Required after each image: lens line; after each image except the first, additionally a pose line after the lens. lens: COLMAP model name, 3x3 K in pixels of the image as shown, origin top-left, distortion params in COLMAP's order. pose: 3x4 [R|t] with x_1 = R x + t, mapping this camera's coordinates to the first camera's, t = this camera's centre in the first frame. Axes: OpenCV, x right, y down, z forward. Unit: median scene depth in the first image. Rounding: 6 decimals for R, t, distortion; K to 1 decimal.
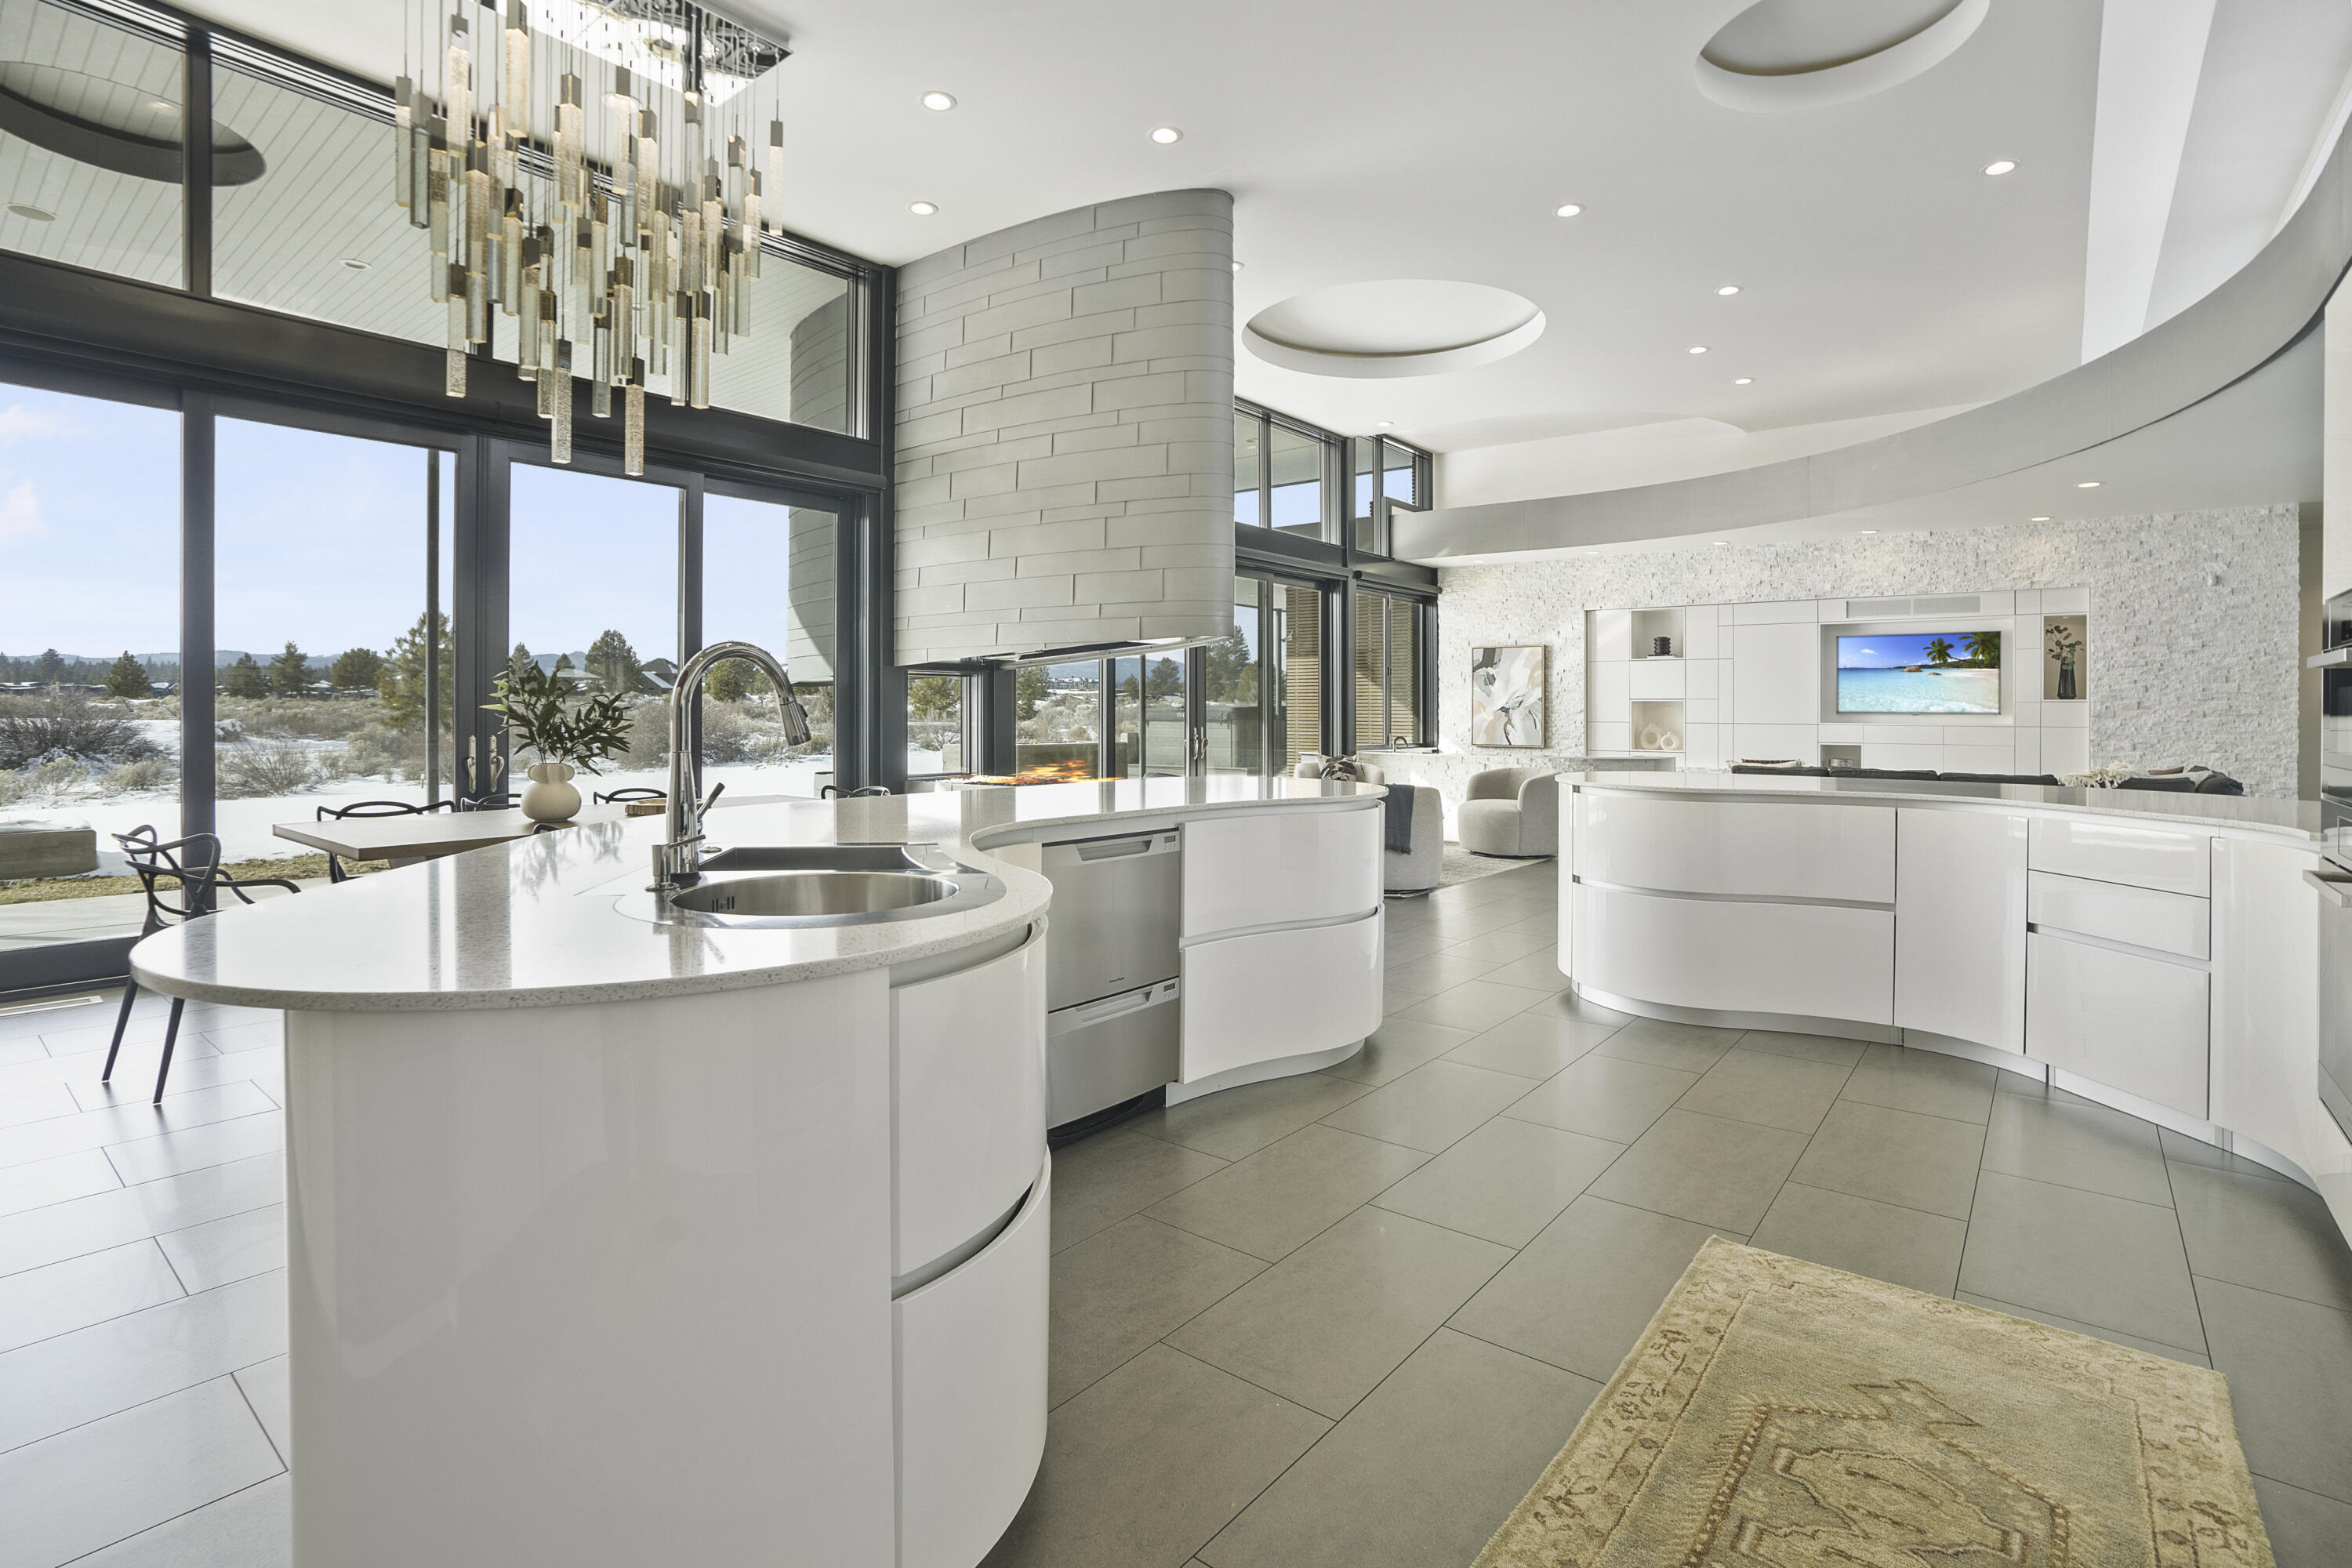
lens RADIAL K [[1118.2, 0, 1176.0], [0, 1118.2, 729.8], [0, 0, 1]] dist [-0.054792, 0.021595]
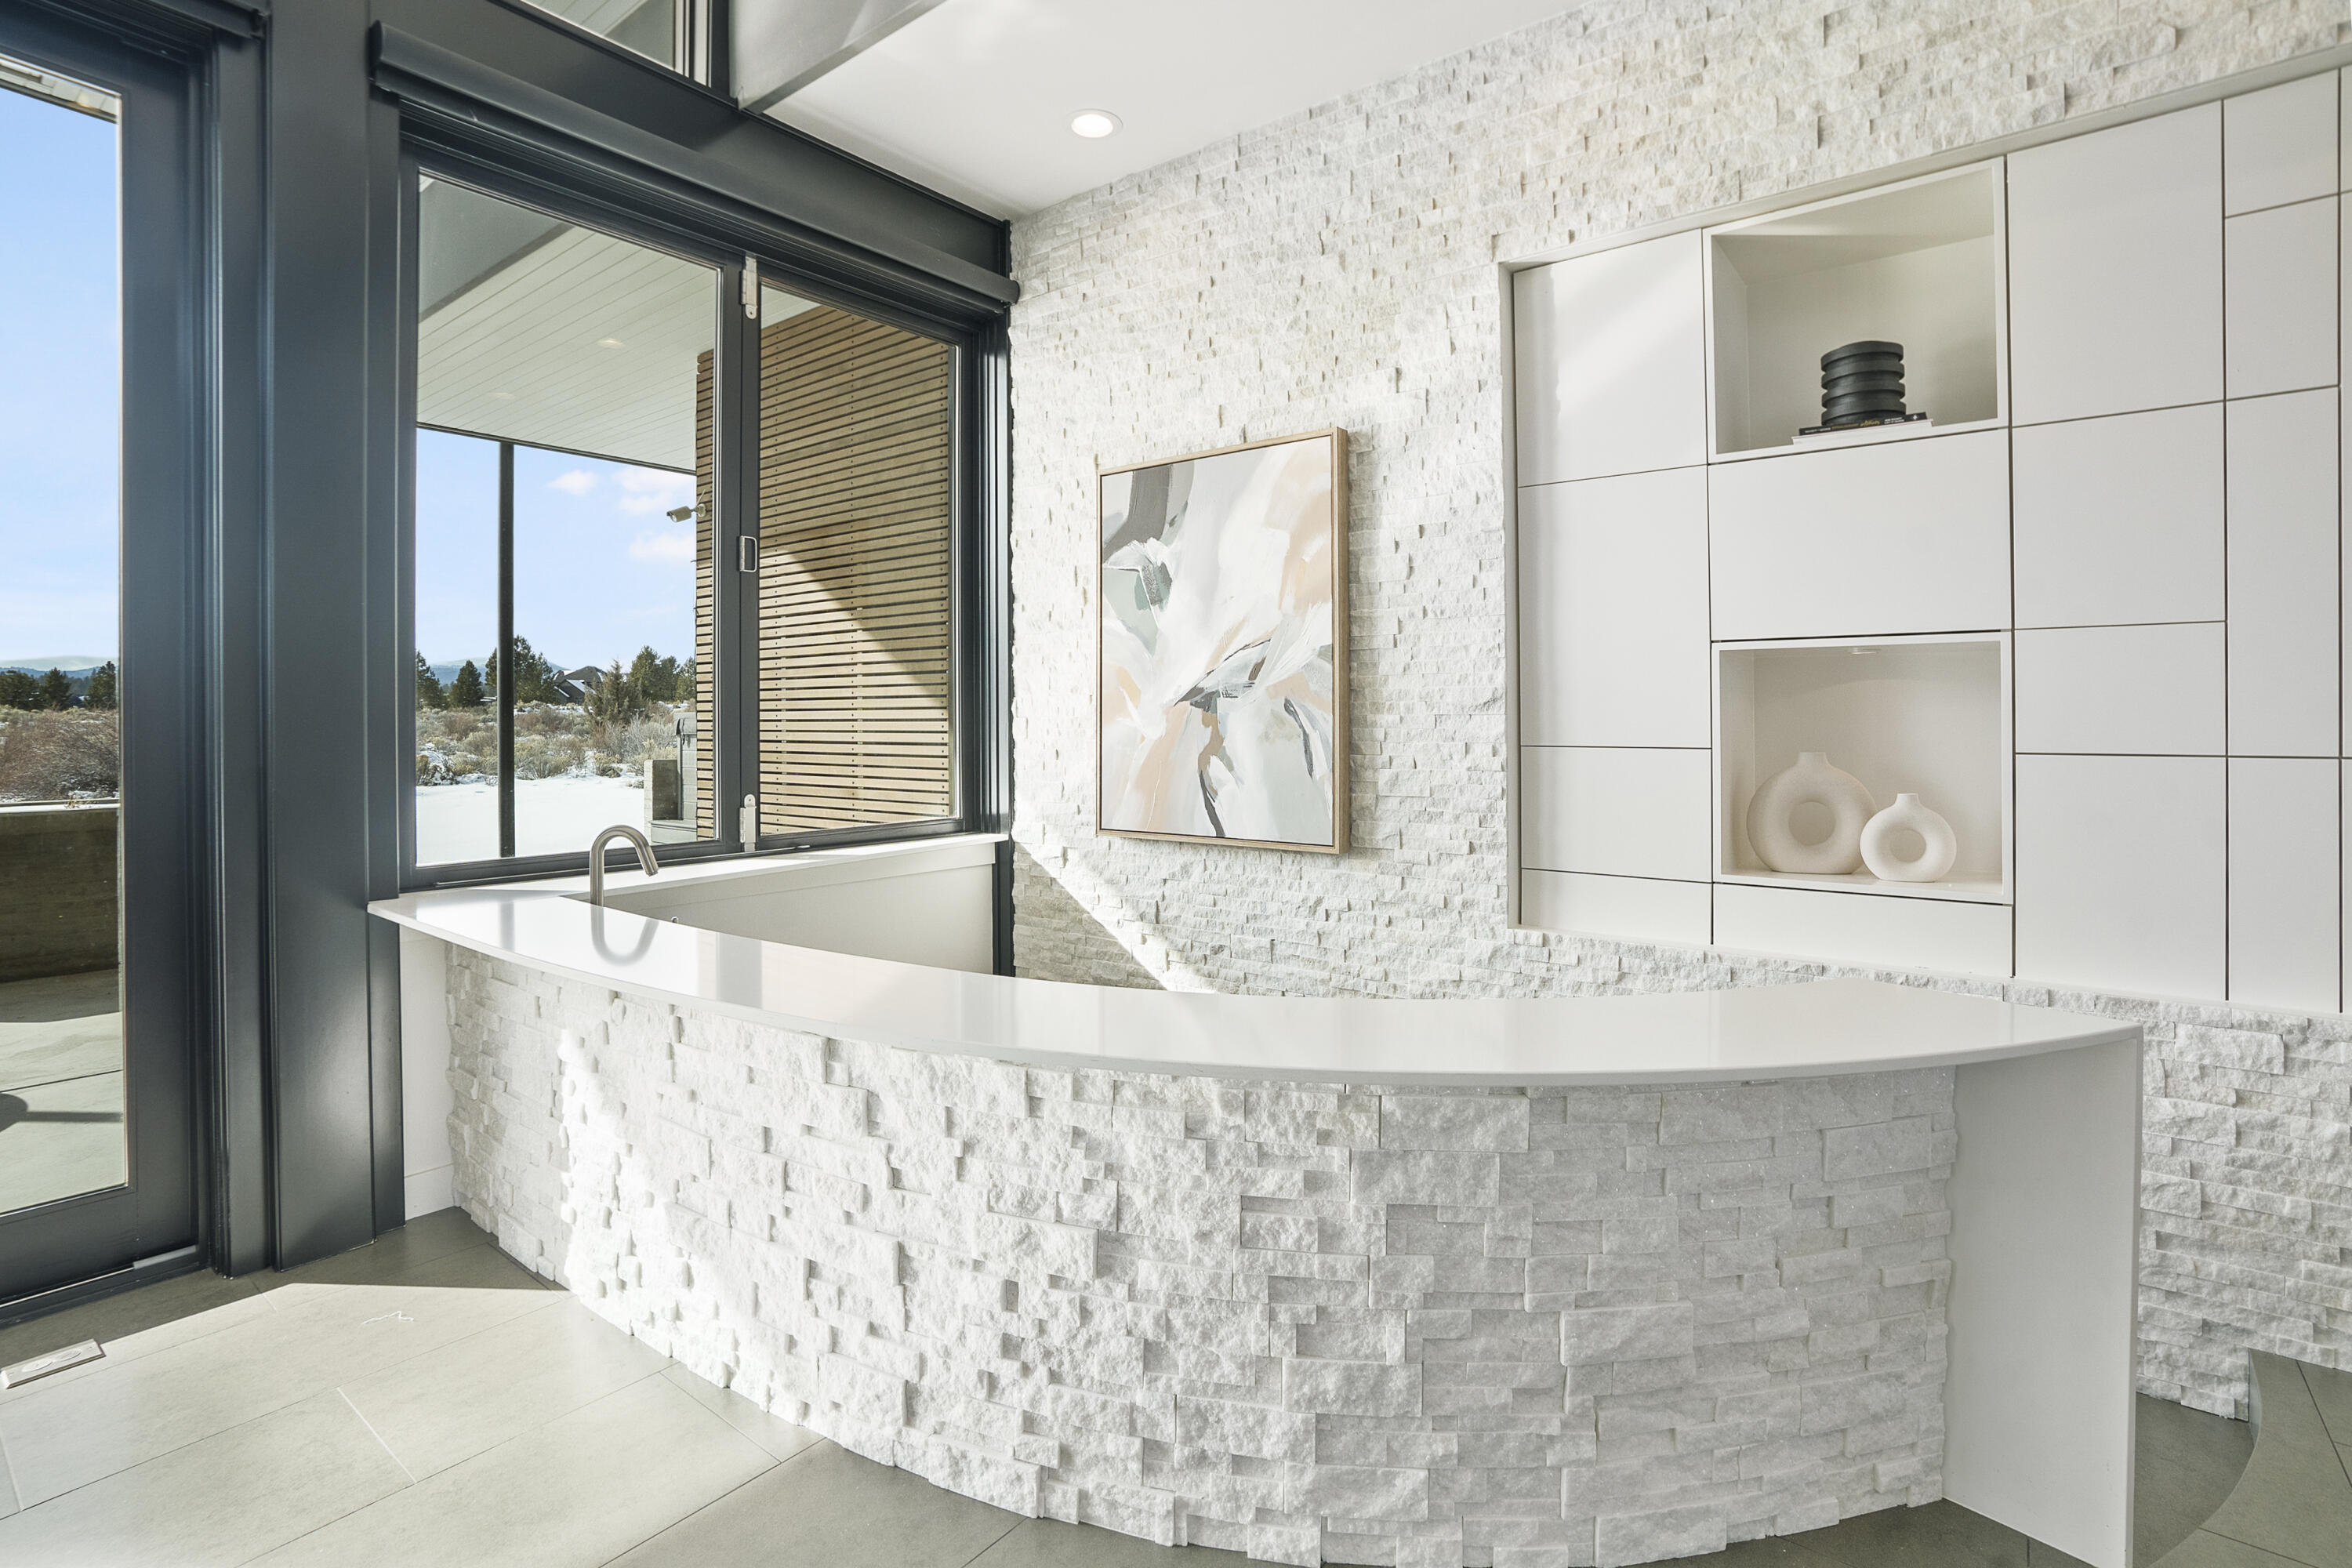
lens RADIAL K [[1118.2, 0, 1159.0], [0, 1118.2, 715.1], [0, 0, 1]] dist [-0.054792, 0.021595]
pose [[0.999914, -0.008377, 0.010078, 0.346904], [0.008559, 0.999799, -0.018155, -0.011836], [-0.009923, 0.018240, 0.999784, 0.911679]]
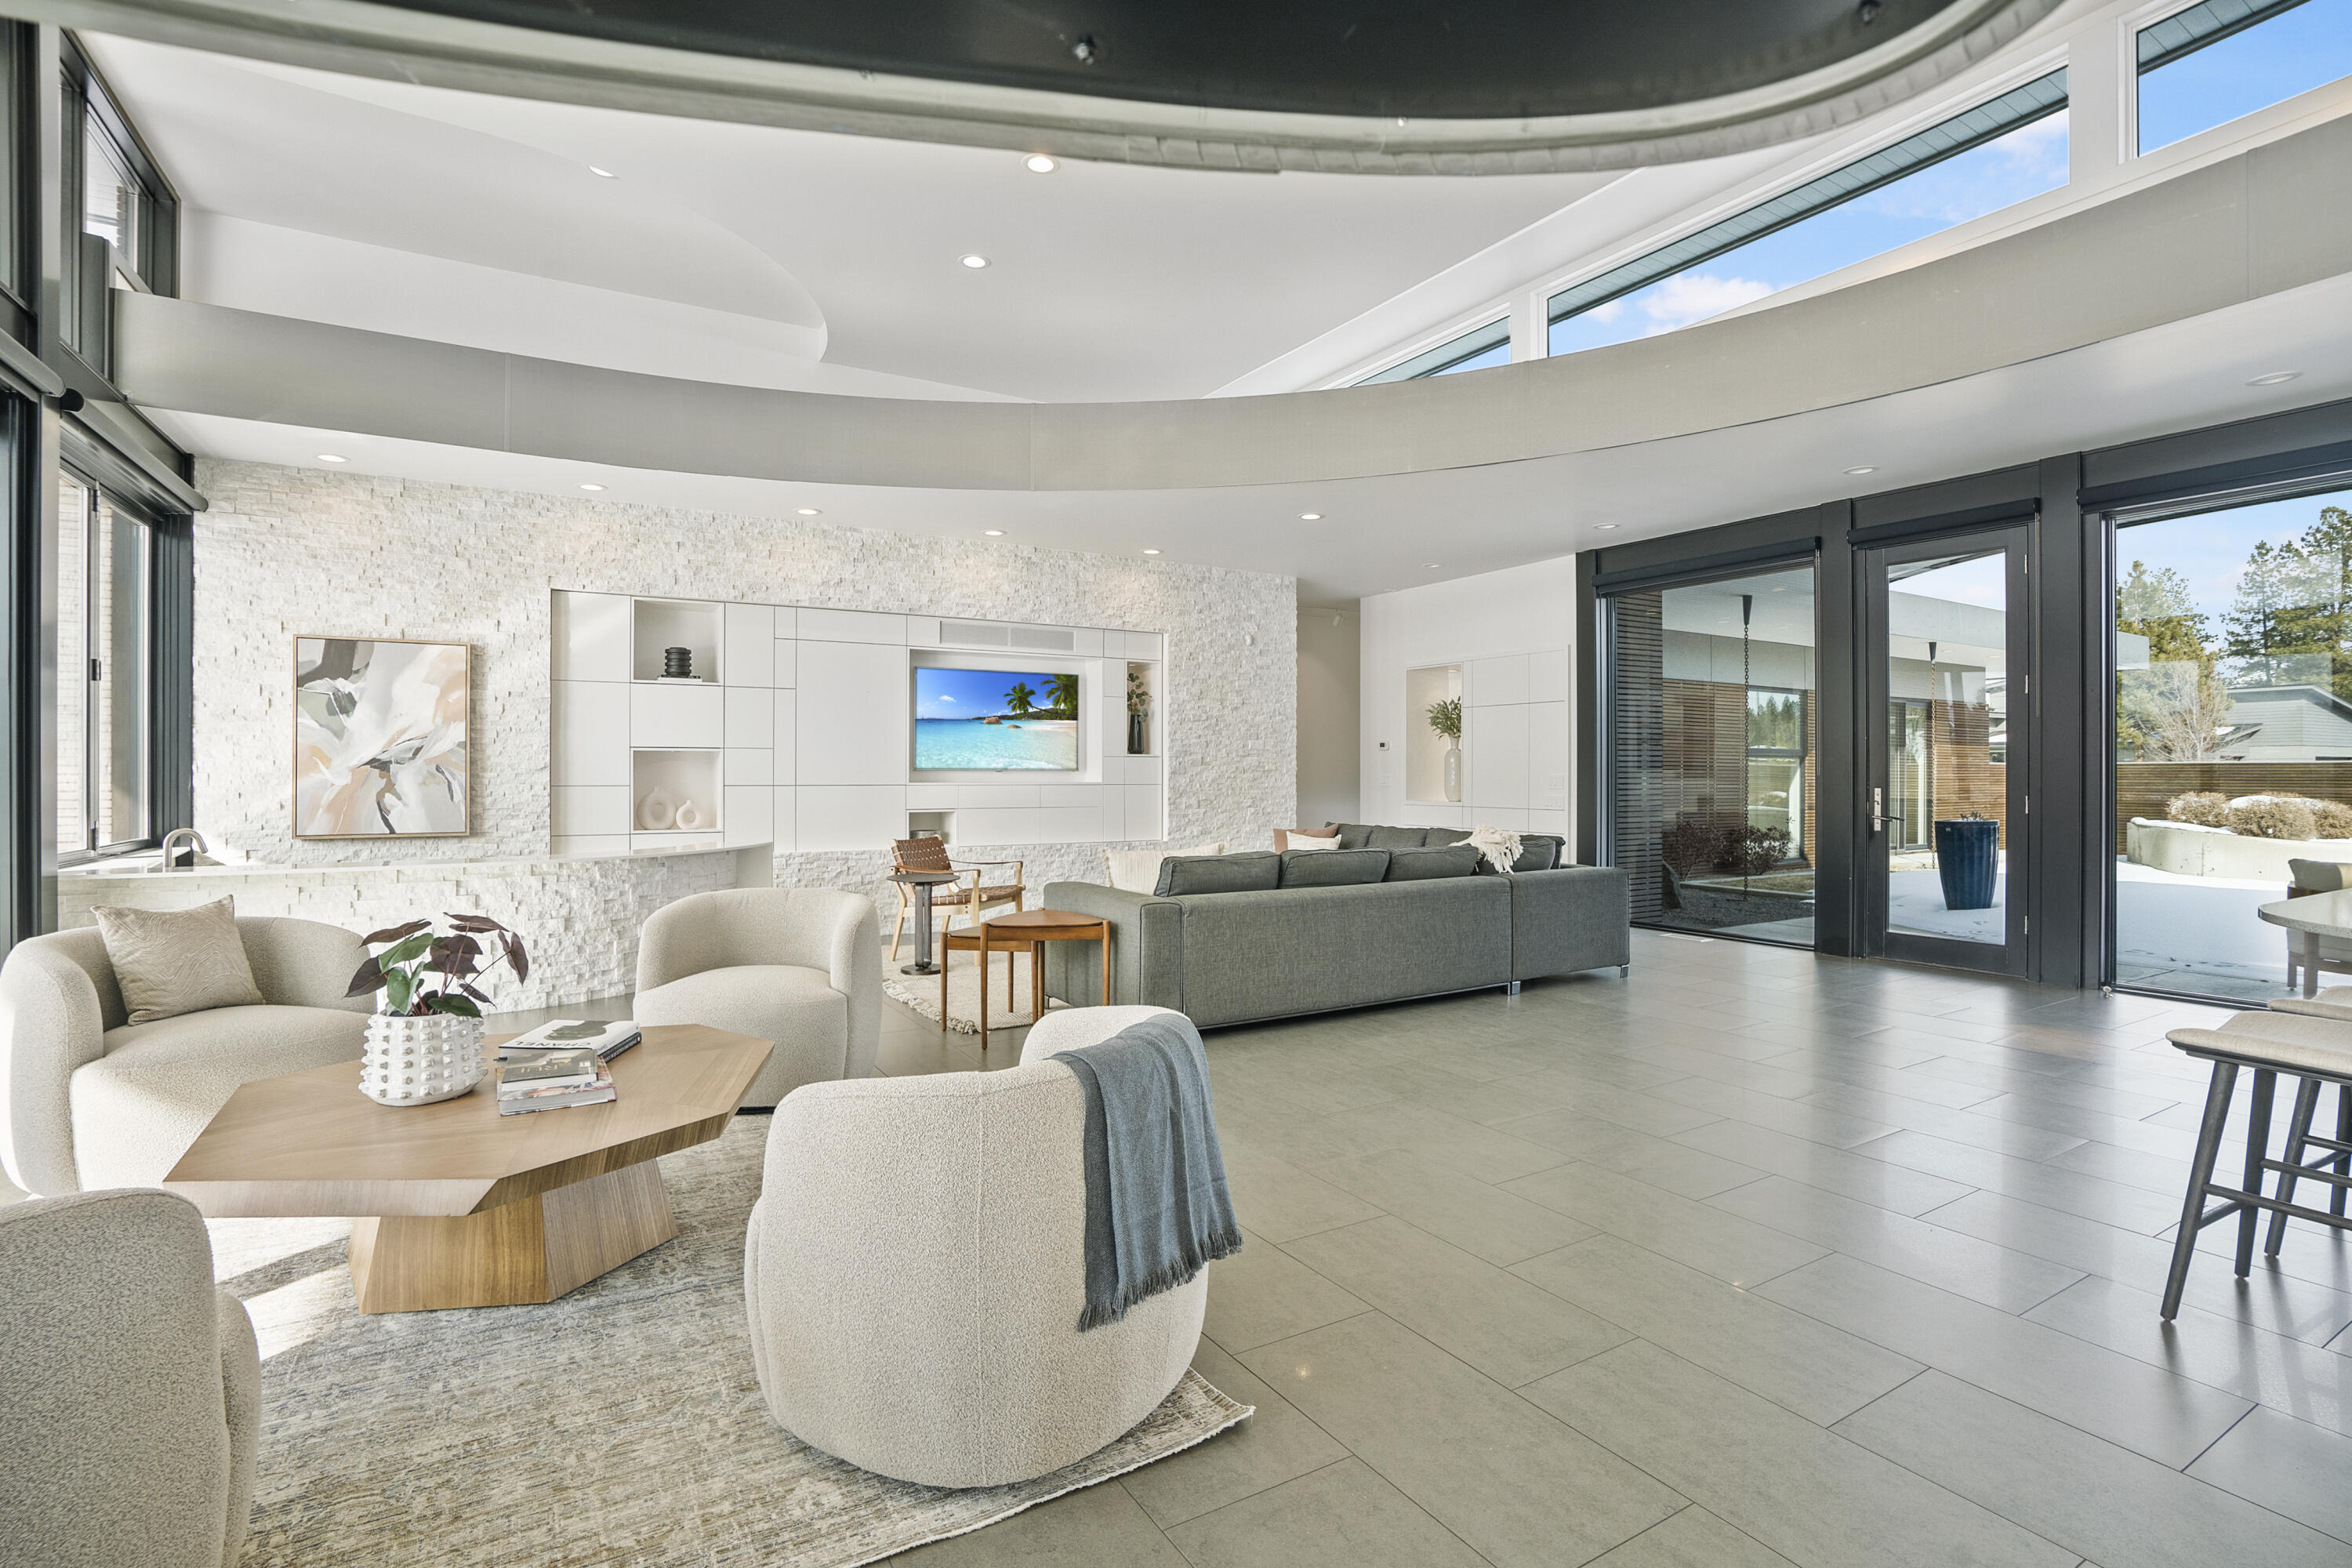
lens RADIAL K [[1118.2, 0, 1185.4], [0, 1118.2, 757.5], [0, 0, 1]] dist [-0.054792, 0.021595]
pose [[0.341304, 0.006272, 0.939932, -0.053464], [0.014165, 0.999830, -0.011816, -0.012370], [-0.939846, 0.017347, 0.341157, 0.600471]]
